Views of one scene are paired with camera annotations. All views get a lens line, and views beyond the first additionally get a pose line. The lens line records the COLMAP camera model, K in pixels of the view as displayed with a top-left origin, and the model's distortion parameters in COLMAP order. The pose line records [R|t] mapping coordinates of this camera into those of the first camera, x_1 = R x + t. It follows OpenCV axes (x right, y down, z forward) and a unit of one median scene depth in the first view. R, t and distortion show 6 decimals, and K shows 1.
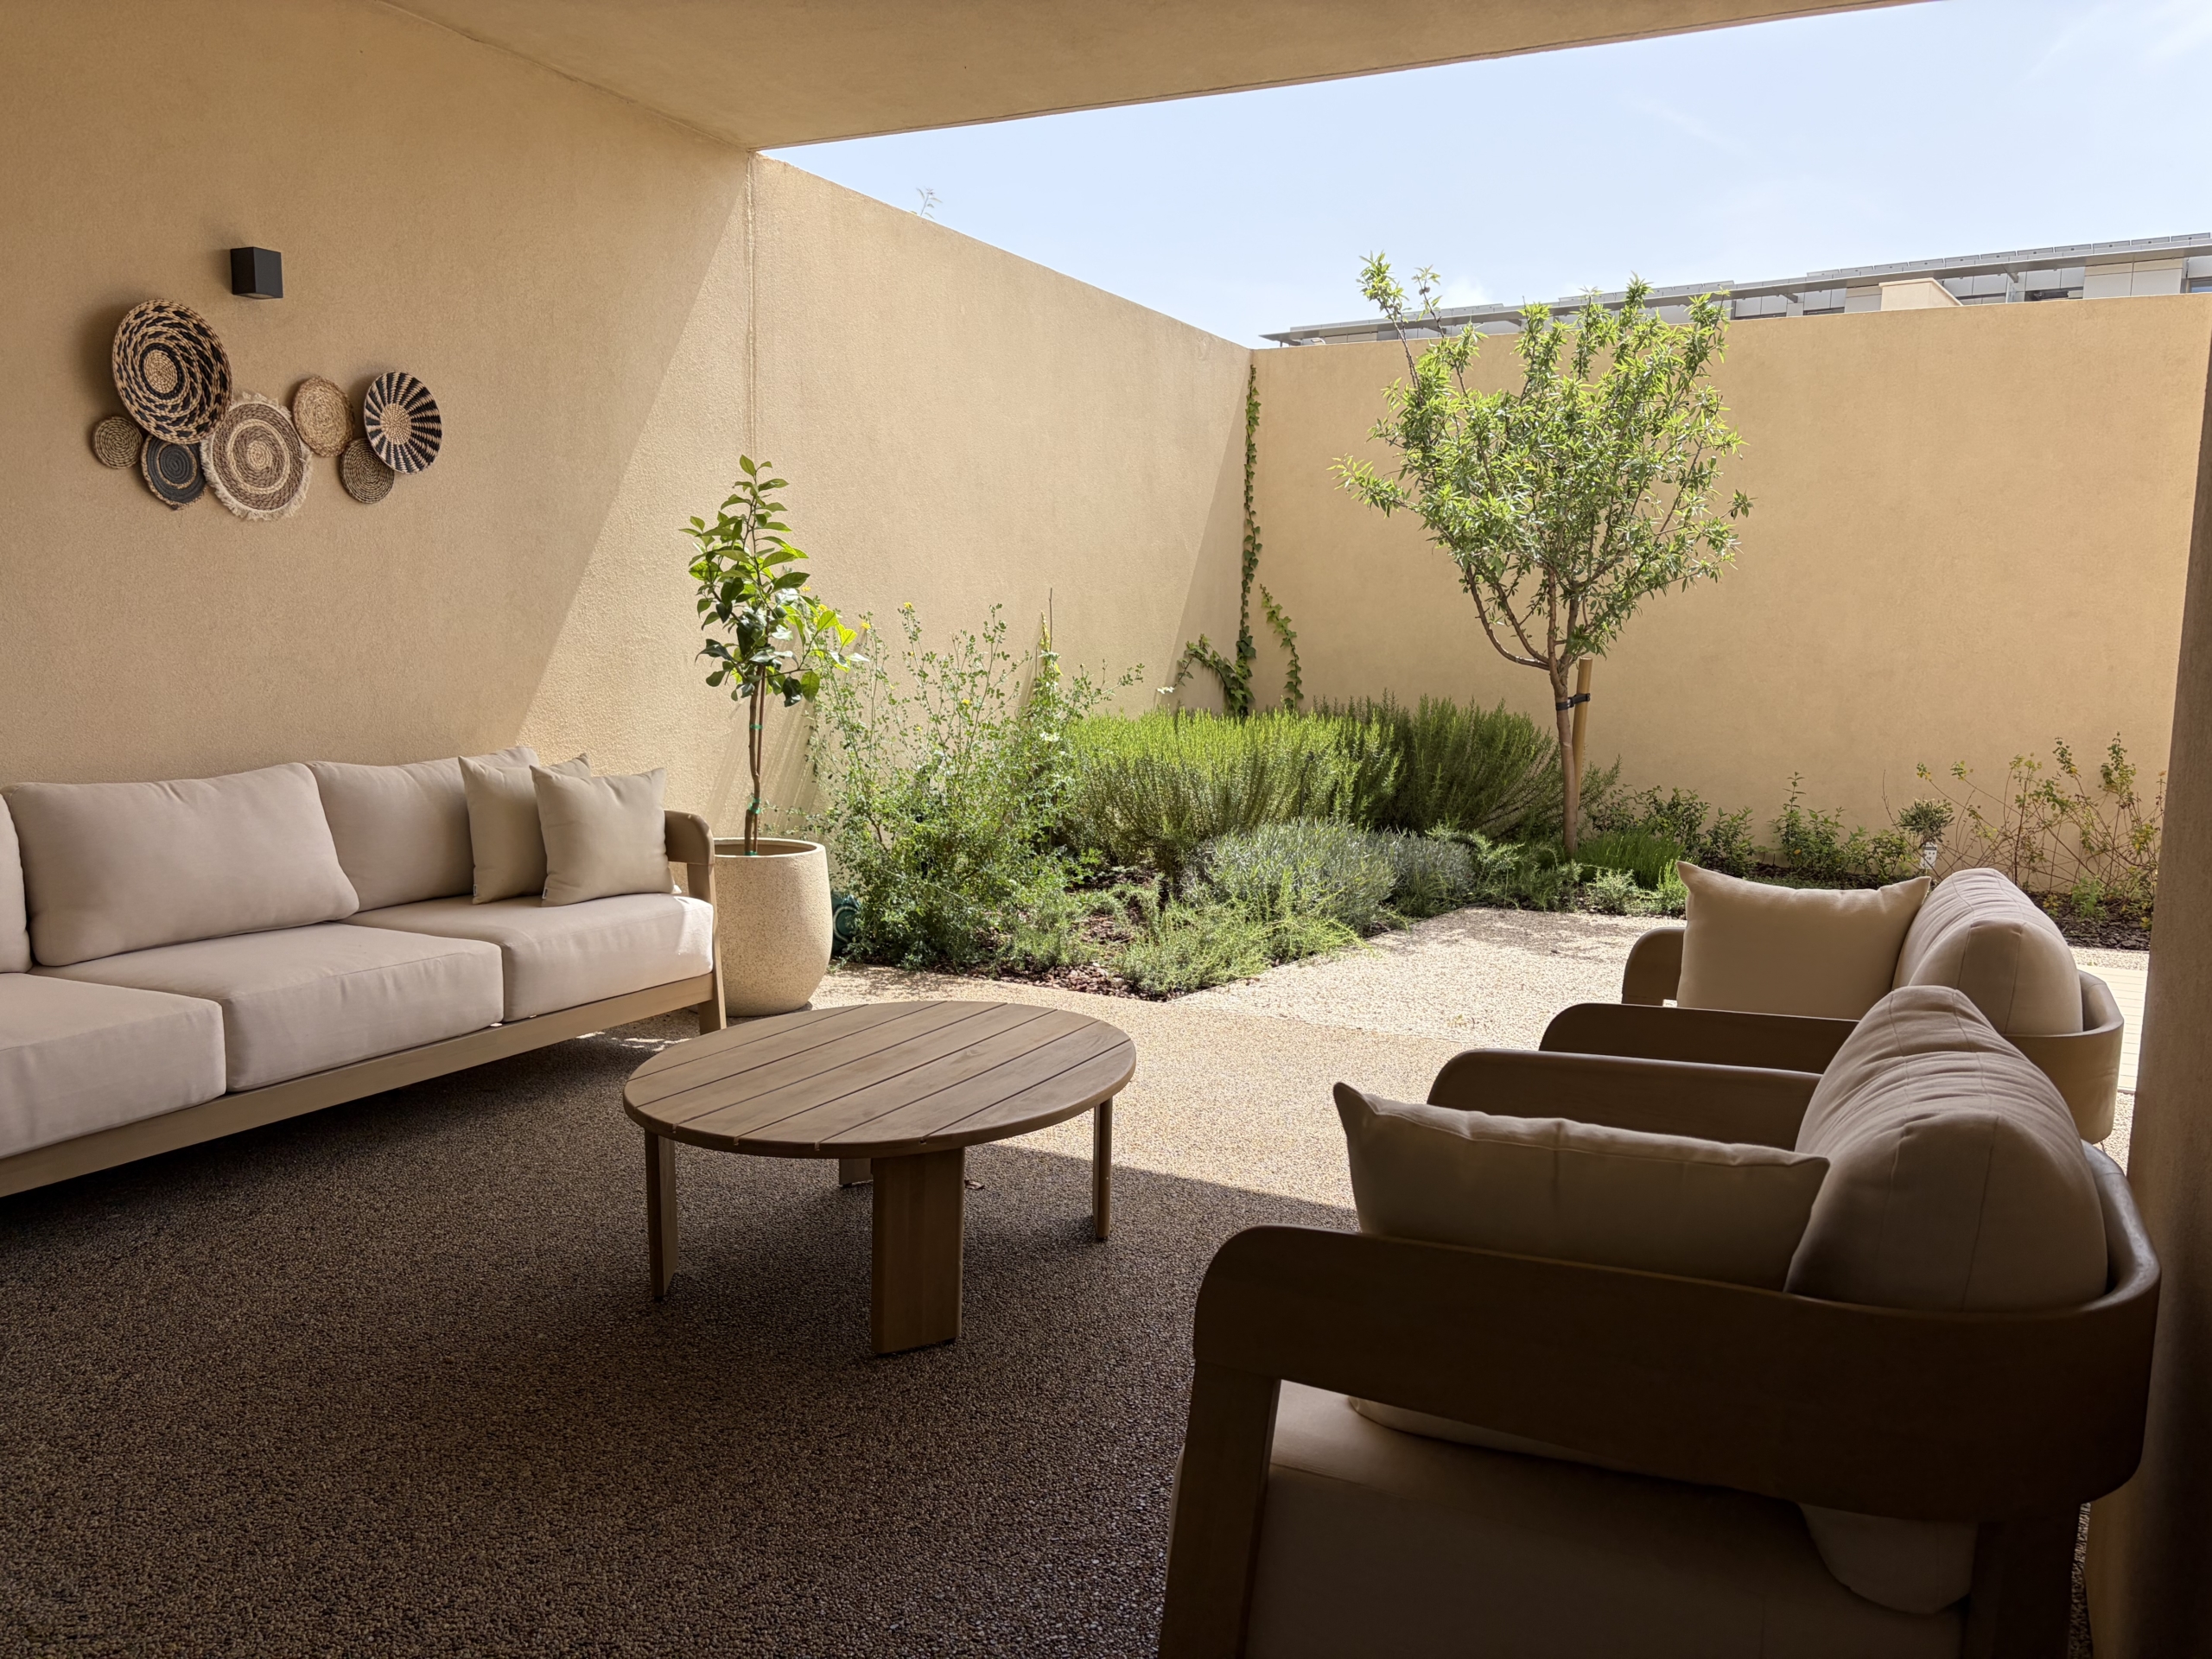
lens RADIAL K [[1653.0, 0, 1110.7], [0, 1653.0, 888.0], [0, 0, 1]] dist [0.040953, -0.065732]
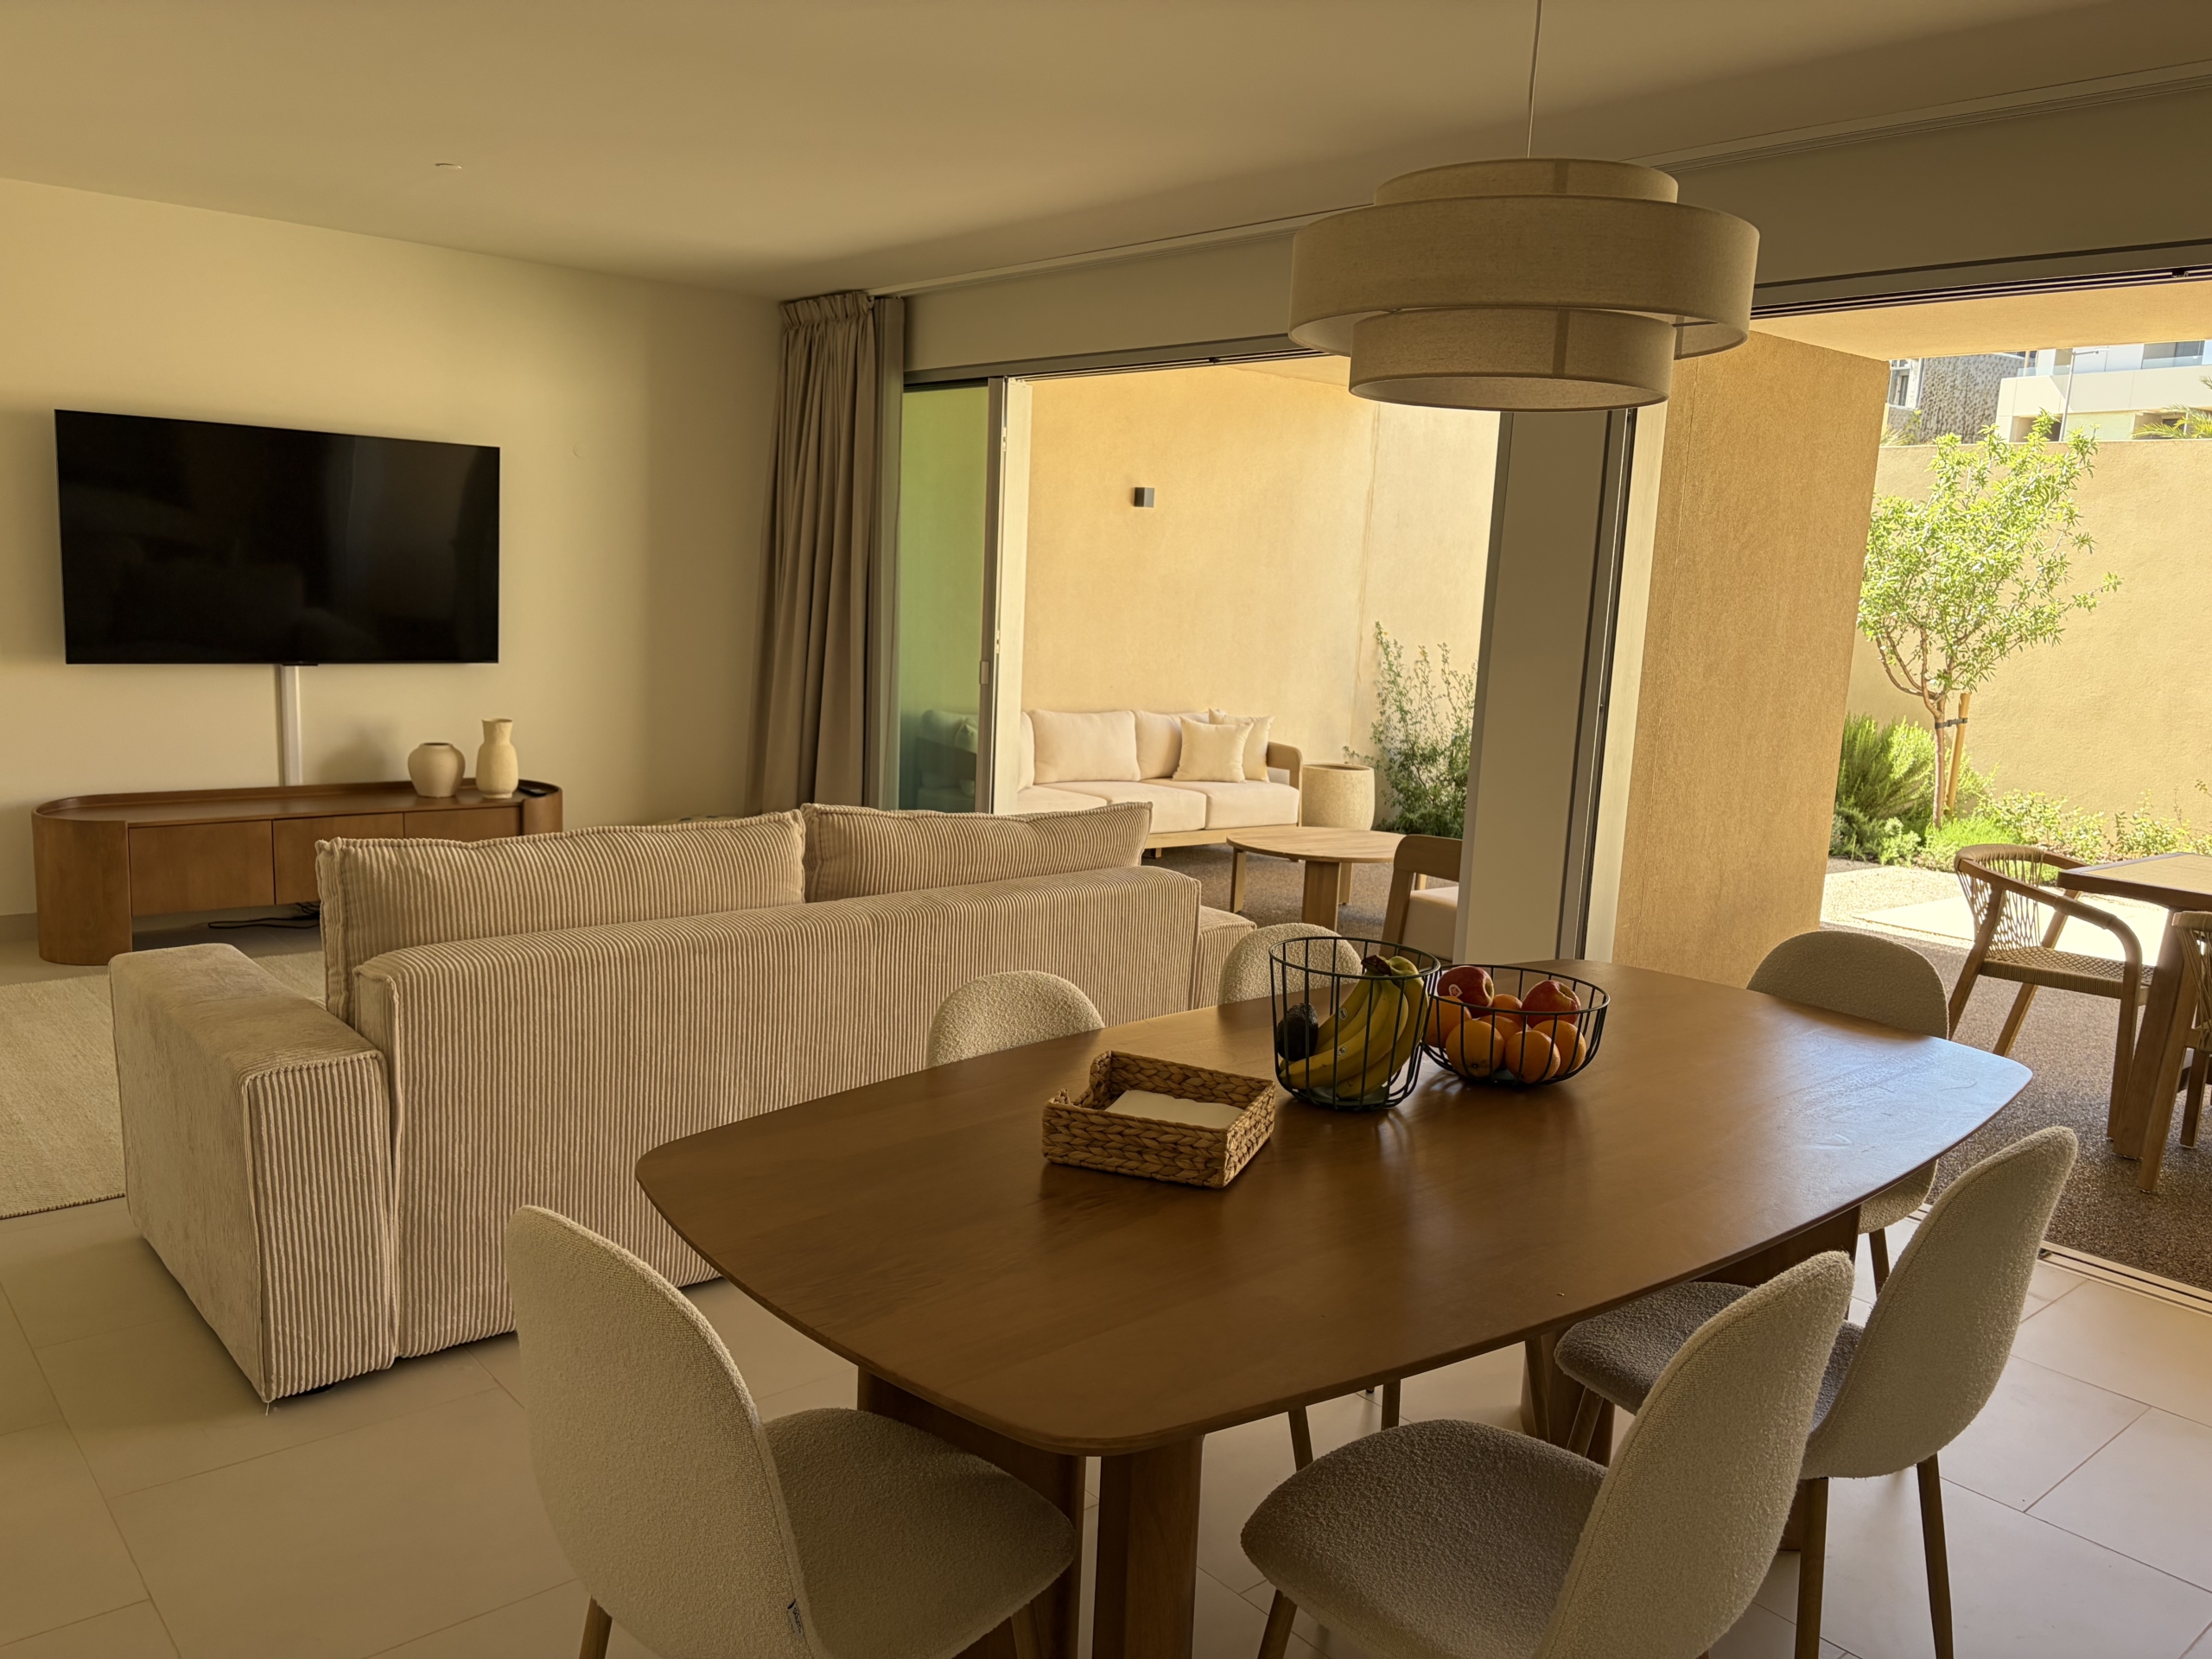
lens RADIAL K [[1653.0, 0, 1116.4], [0, 1653.0, 827.7], [0, 0, 1]] dist [0.040953, -0.065732]
pose [[0.909176, 0.090794, -0.406394, 0.218320], [-0.099713, 0.995016, -0.000775, 0.044744], [0.404298, 0.041228, 0.913698, -0.547241]]
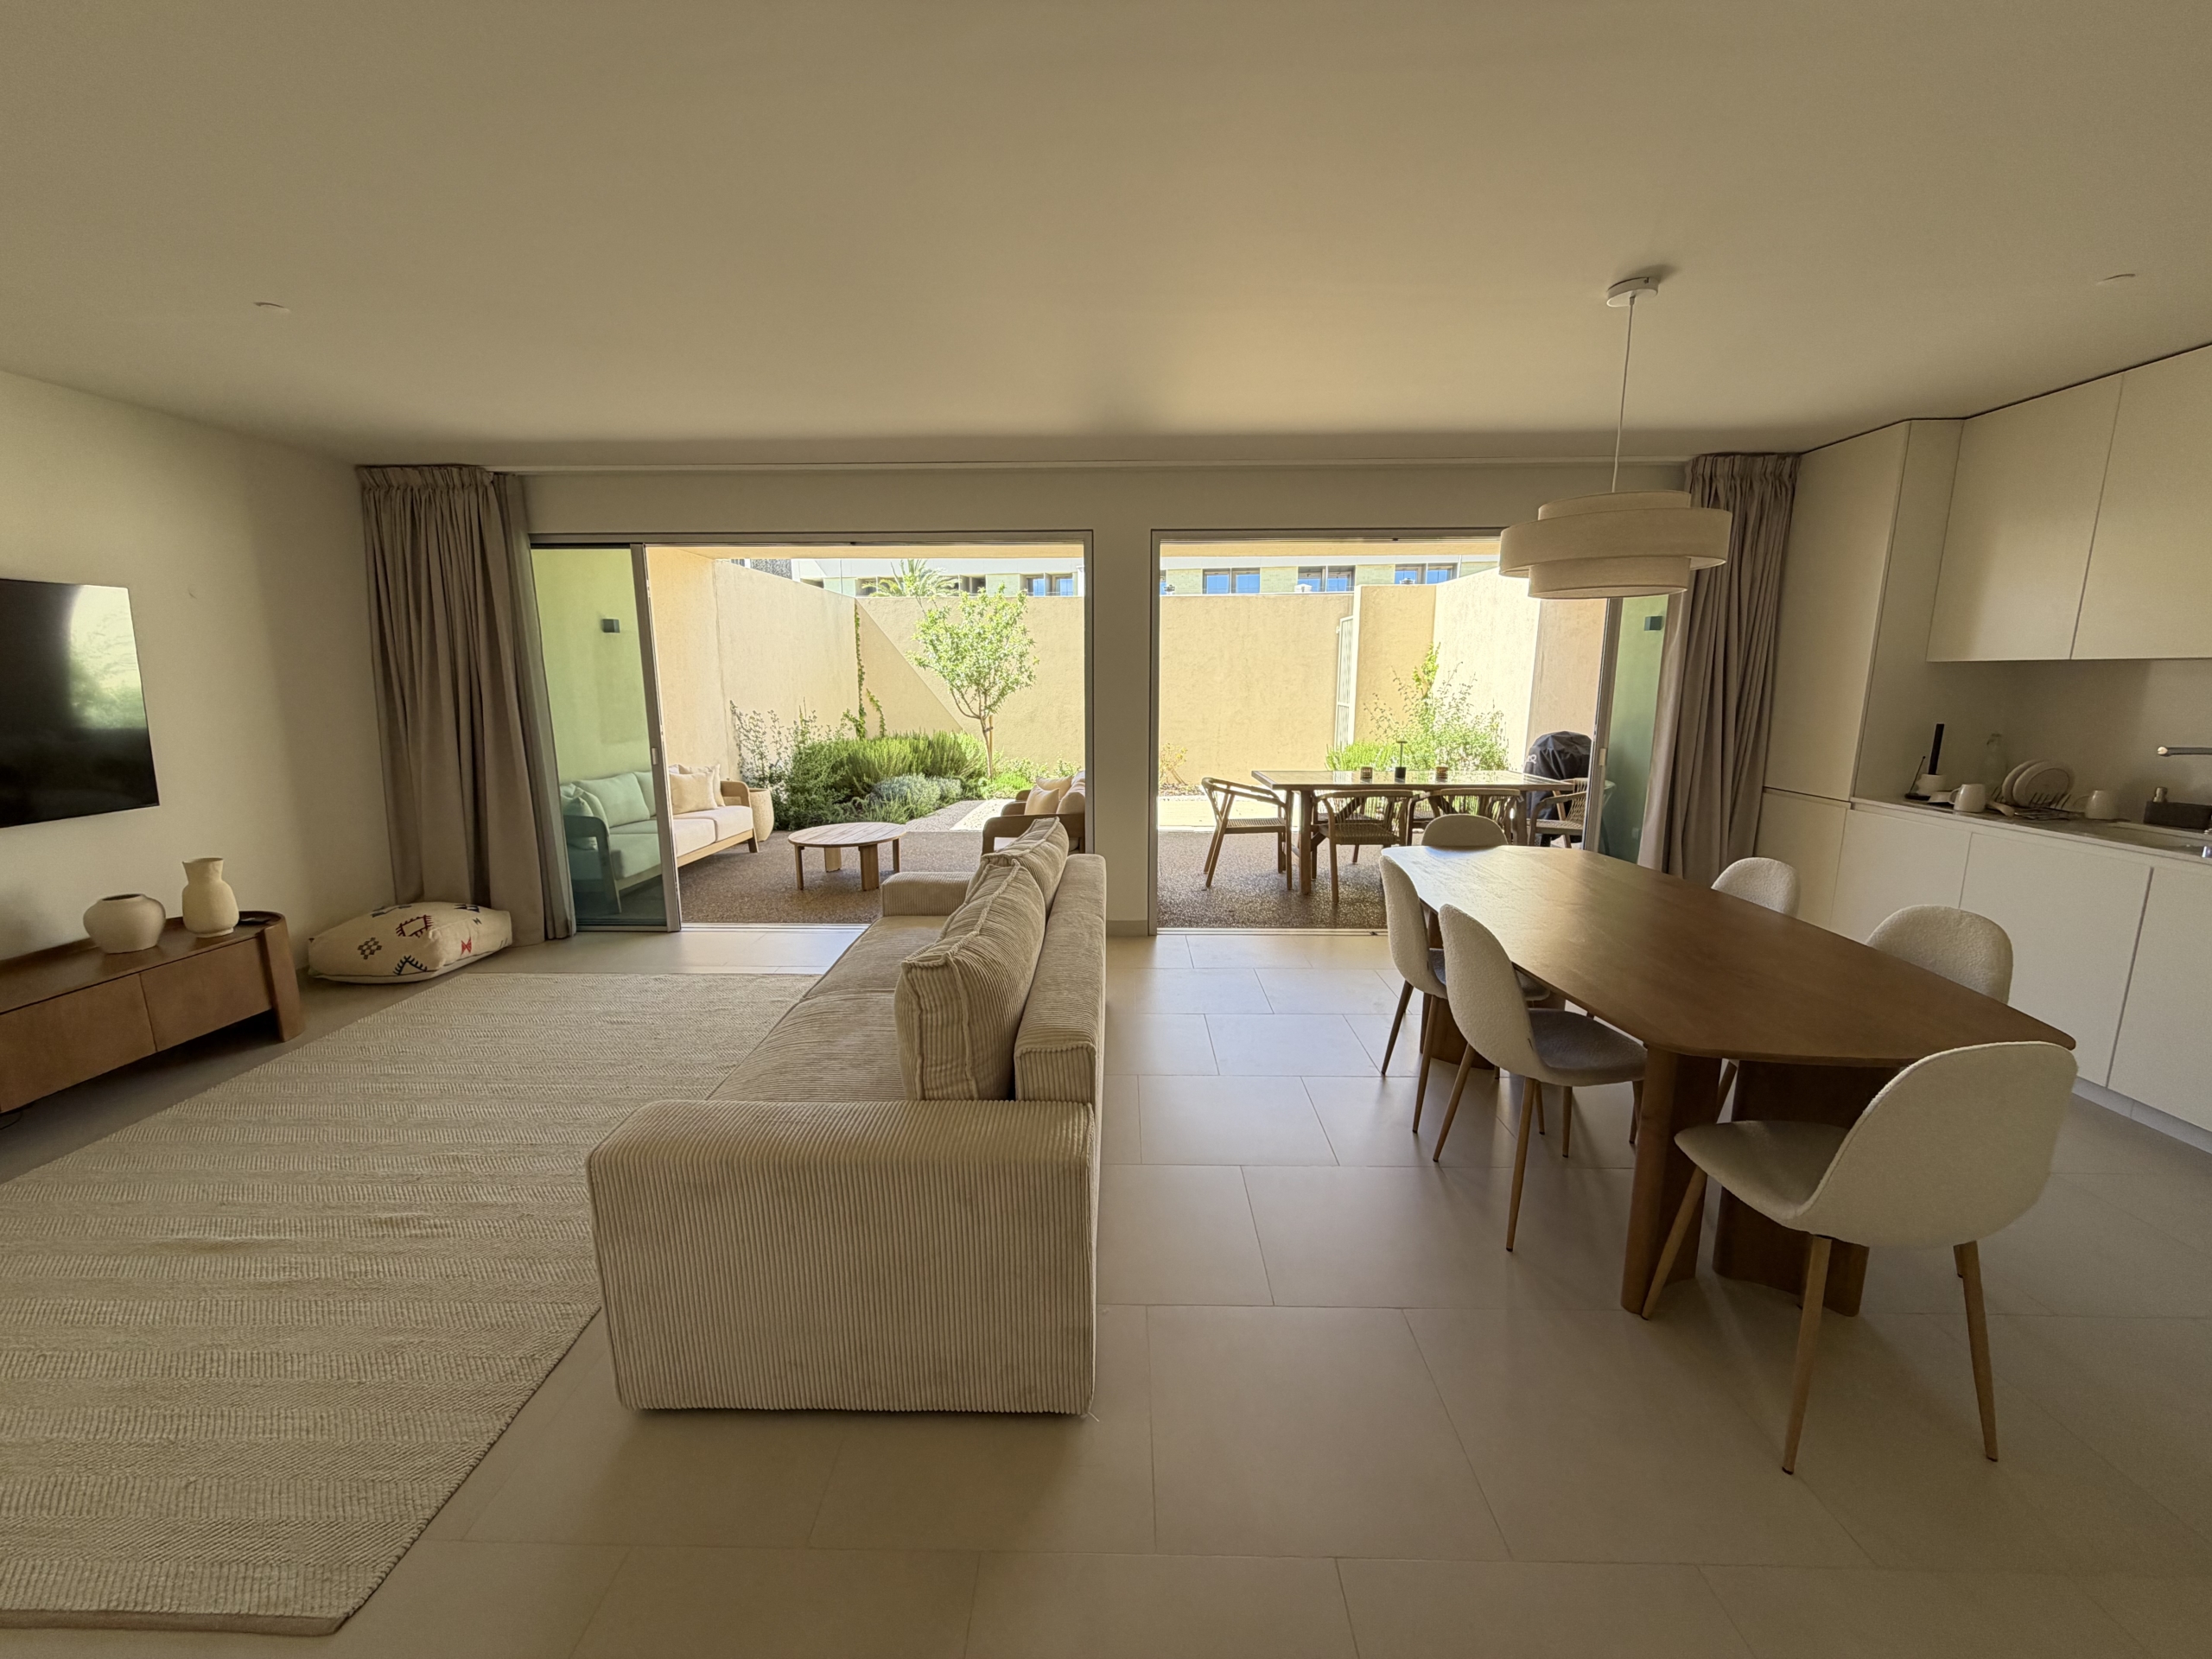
lens RADIAL K [[873.3, 0, 1103.2], [0, 873.3, 819.3], [0, 0, 1]] dist [-0.014489, 0.001256]
pose [[0.912051, -0.081892, 0.401818, -0.171179], [0.079555, 0.996576, 0.022532, 0.027108], [-0.402287, 0.011417, 0.915442, -0.497765]]
